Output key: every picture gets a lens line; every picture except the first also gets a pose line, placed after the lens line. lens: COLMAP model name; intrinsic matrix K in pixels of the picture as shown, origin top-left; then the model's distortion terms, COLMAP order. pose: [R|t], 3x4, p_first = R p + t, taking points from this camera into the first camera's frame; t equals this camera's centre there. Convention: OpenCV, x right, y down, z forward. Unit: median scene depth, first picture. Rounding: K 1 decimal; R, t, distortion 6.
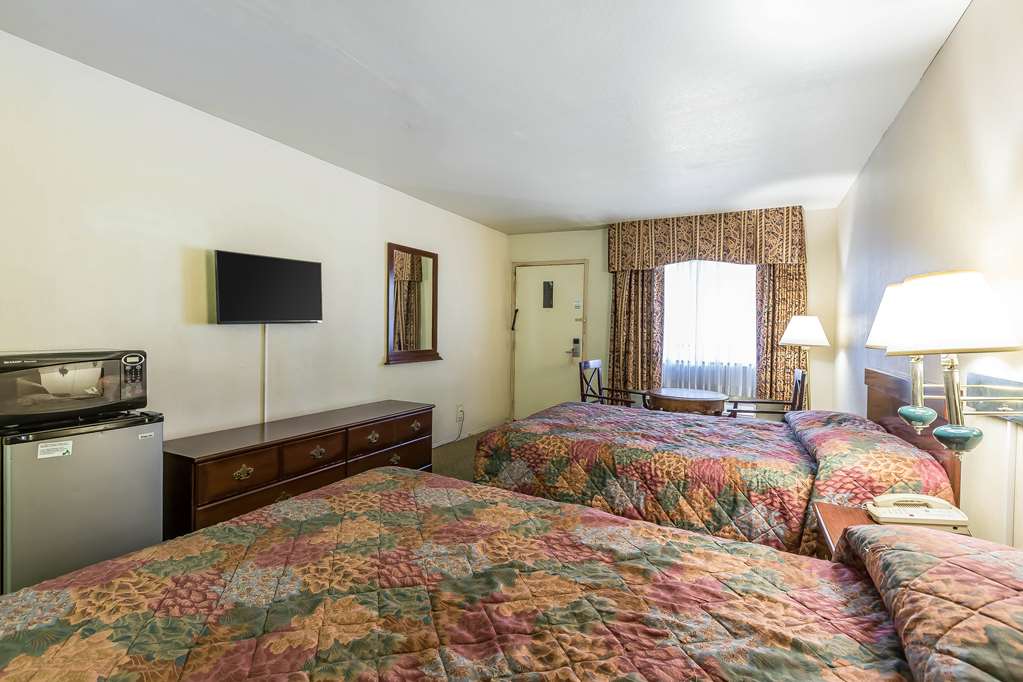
lens RADIAL K [[463.8, 0, 511.5], [0, 463.8, 341.0], [0, 0, 1]] dist [0.000862, -0.000064]
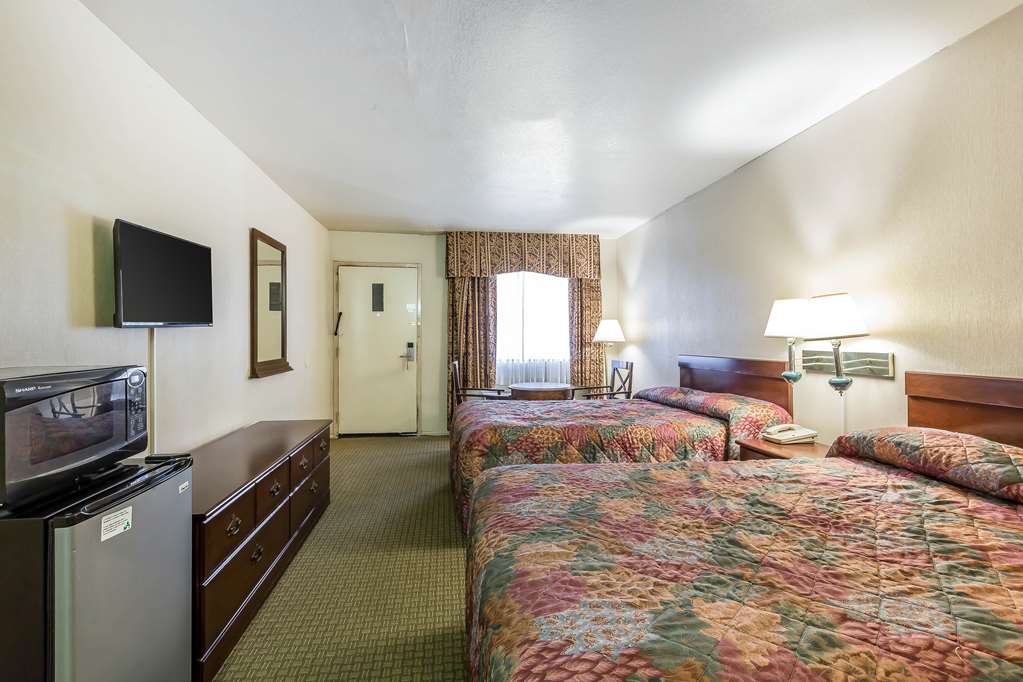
lens RADIAL K [[478.6, 0, 502.7], [0, 478.6, 337.2], [0, 0, 1]] dist [0.000857, -0.000769]
pose [[0.817728, -0.018934, 0.575293, -0.356531], [0.031330, 0.999441, -0.011640, 0.002091], [-0.574751, 0.027542, 0.817864, 0.062207]]
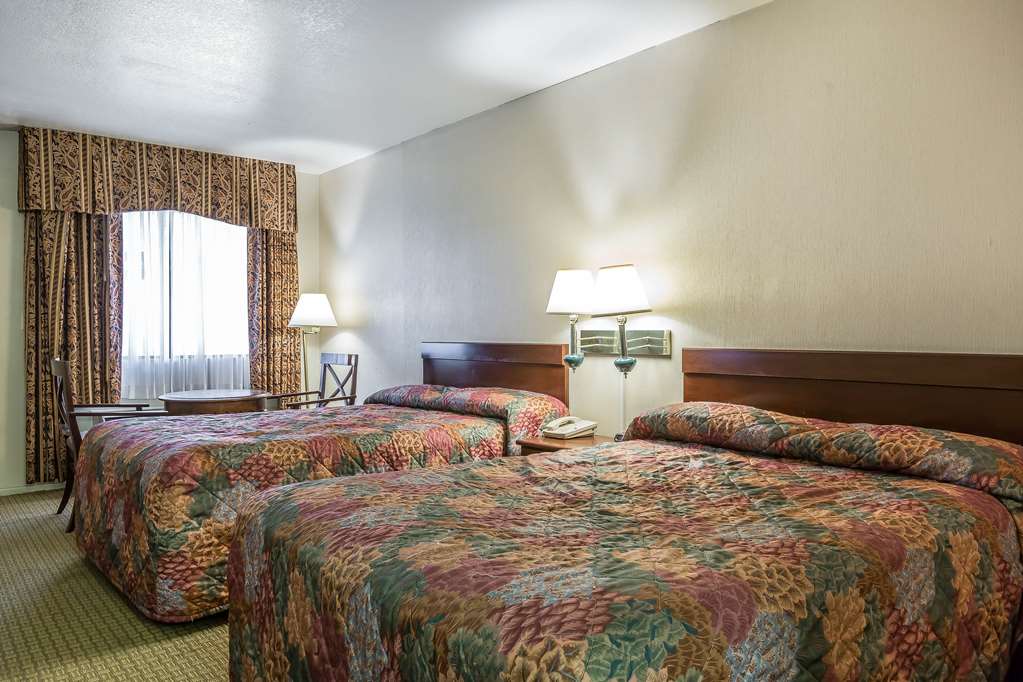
lens RADIAL K [[743.2, 0, 511.5], [0, 743.2, 341.0], [0, 0, 1]] dist [-0.001589, 0.000608]
pose [[0.380102, -0.031257, 0.924416, -0.486032], [0.031119, 0.999295, 0.020993, 0.016795], [-0.924421, 0.020788, 0.380807, 0.104322]]
